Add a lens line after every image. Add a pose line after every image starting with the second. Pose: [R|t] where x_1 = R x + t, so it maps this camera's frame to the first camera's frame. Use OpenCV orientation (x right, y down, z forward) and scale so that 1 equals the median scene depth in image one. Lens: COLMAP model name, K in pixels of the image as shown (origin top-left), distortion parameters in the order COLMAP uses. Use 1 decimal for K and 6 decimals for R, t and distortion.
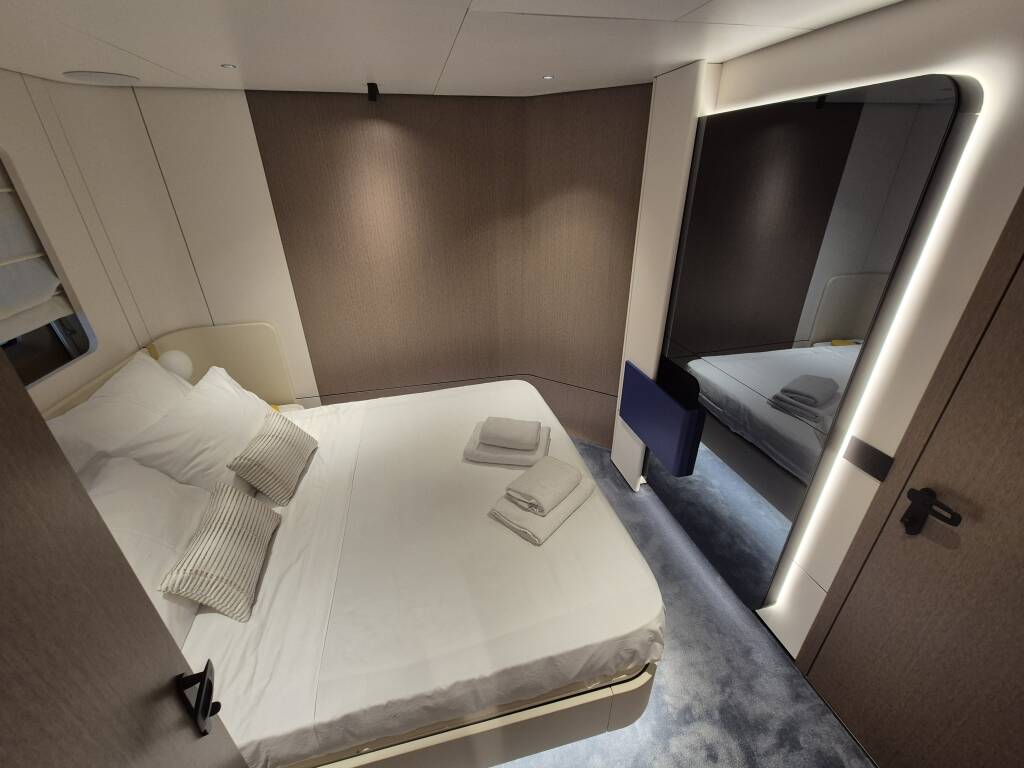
lens RADIAL K [[420.4, 0, 512.0], [0, 420.4, 384.0], [0, 0, 1]] dist [0.001111, -0.000226]
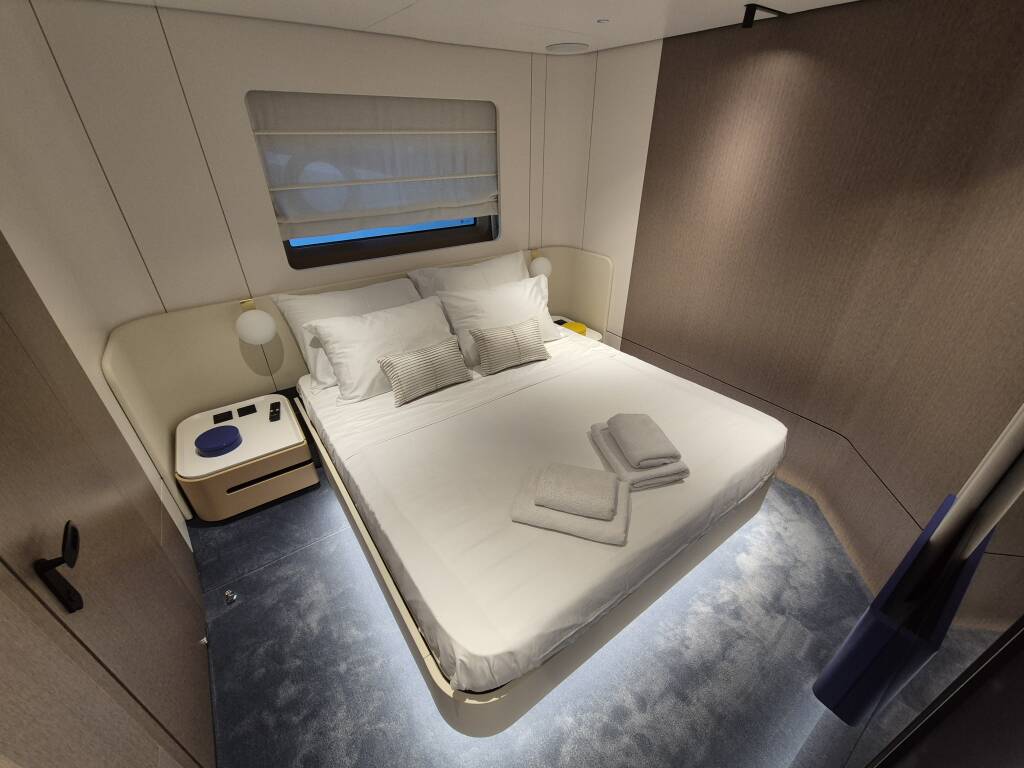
lens RADIAL K [[420.4, 0, 512.0], [0, 420.4, 384.0], [0, 0, 1]] dist [0.001111, -0.000226]
pose [[0.385010, 0.478069, -0.789441, 0.533056], [-0.416829, 0.853242, 0.313419, -0.141683], [0.823420, 0.208393, 0.527780, 0.340864]]
